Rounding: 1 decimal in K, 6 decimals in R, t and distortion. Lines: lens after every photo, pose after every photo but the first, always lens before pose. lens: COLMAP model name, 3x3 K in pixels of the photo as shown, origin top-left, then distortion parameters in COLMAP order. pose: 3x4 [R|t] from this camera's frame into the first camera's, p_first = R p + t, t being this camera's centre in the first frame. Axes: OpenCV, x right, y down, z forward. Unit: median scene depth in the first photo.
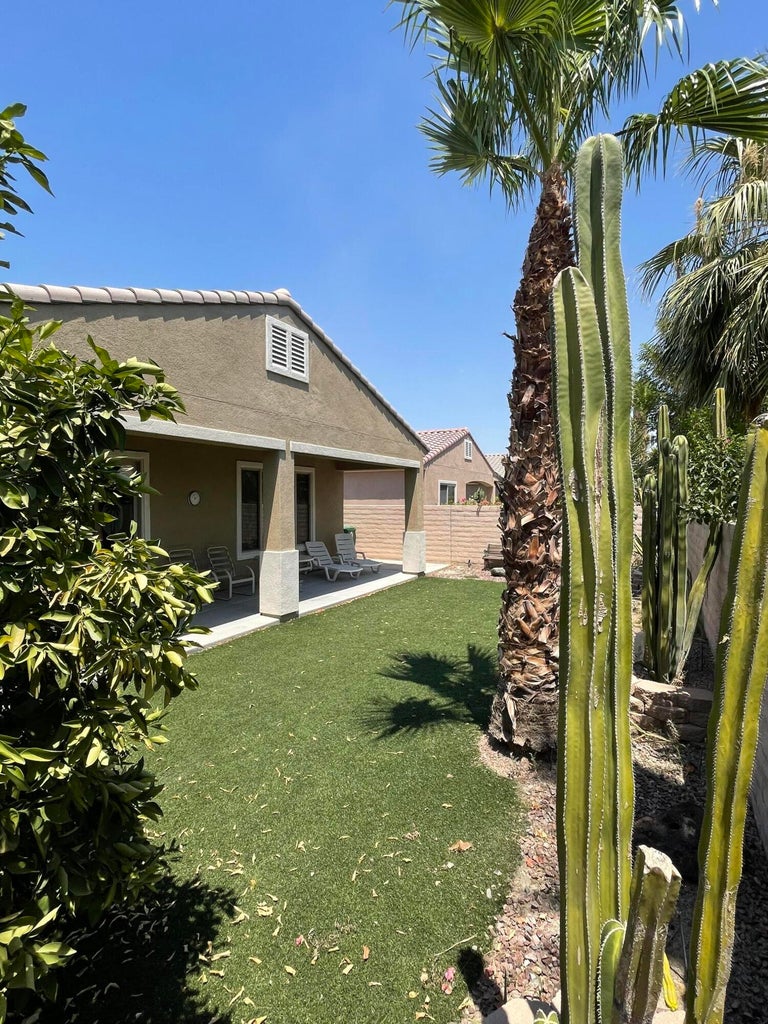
lens RADIAL K [[481.4, 0, 384.3], [0, 481.4, 506.8], [0, 0, 1]] dist [-0.000847, -0.000457]
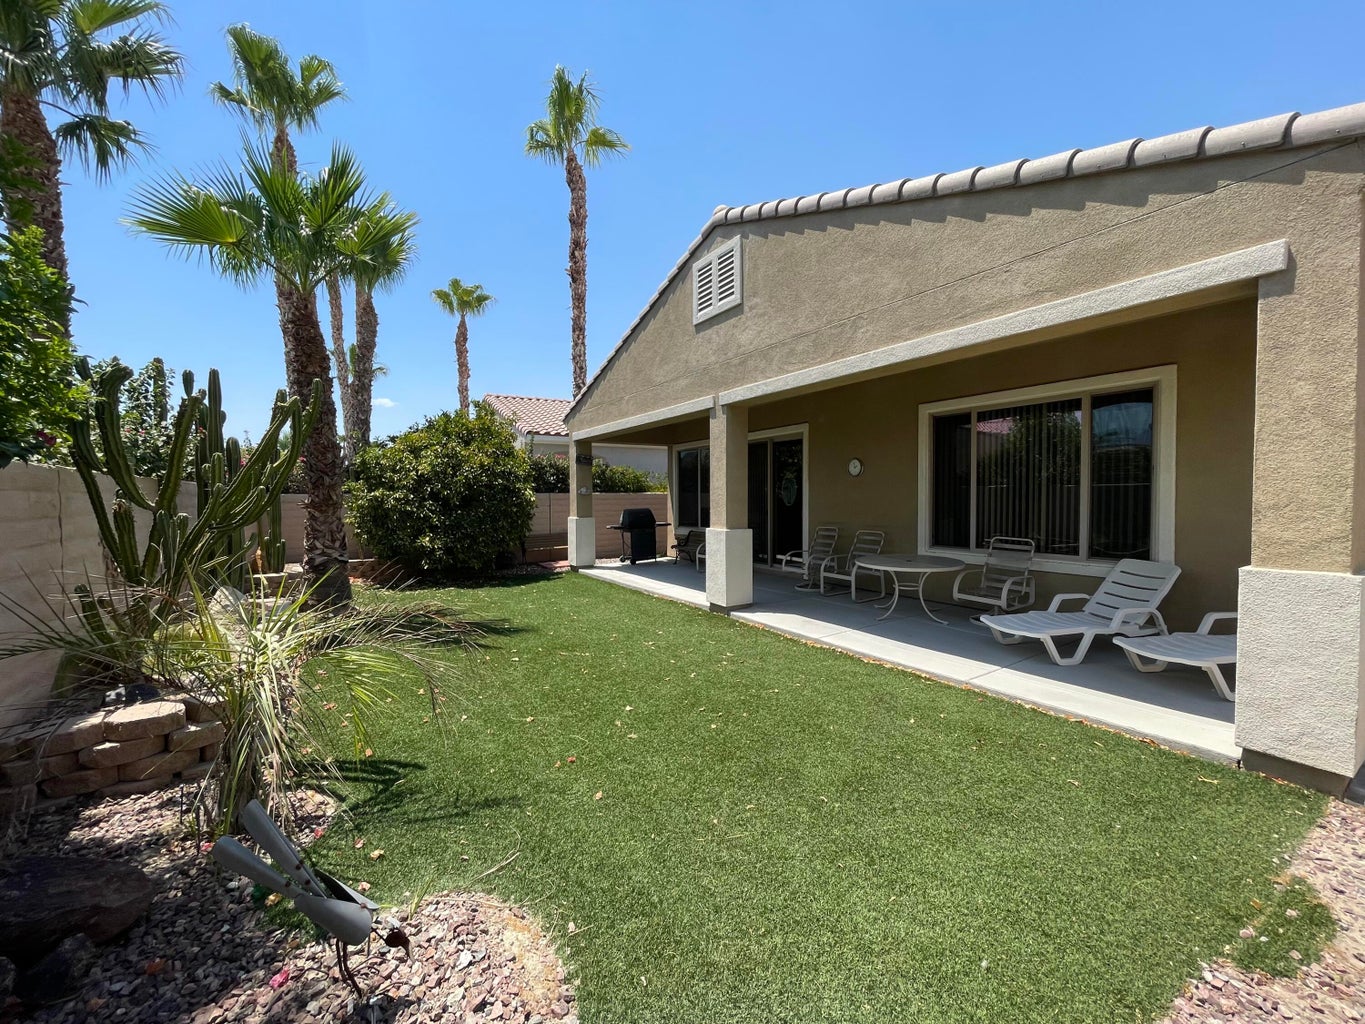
lens RADIAL K [[553.8, 0, 682.7], [0, 553.8, 510.6], [0, 0, 1]] dist [-0.003433, 0.001140]
pose [[-0.470001, 0.030822, -0.882128, 0.662909], [-0.002699, 0.999335, 0.036356, 0.027017], [0.882662, 0.019468, -0.469605, 1.397869]]
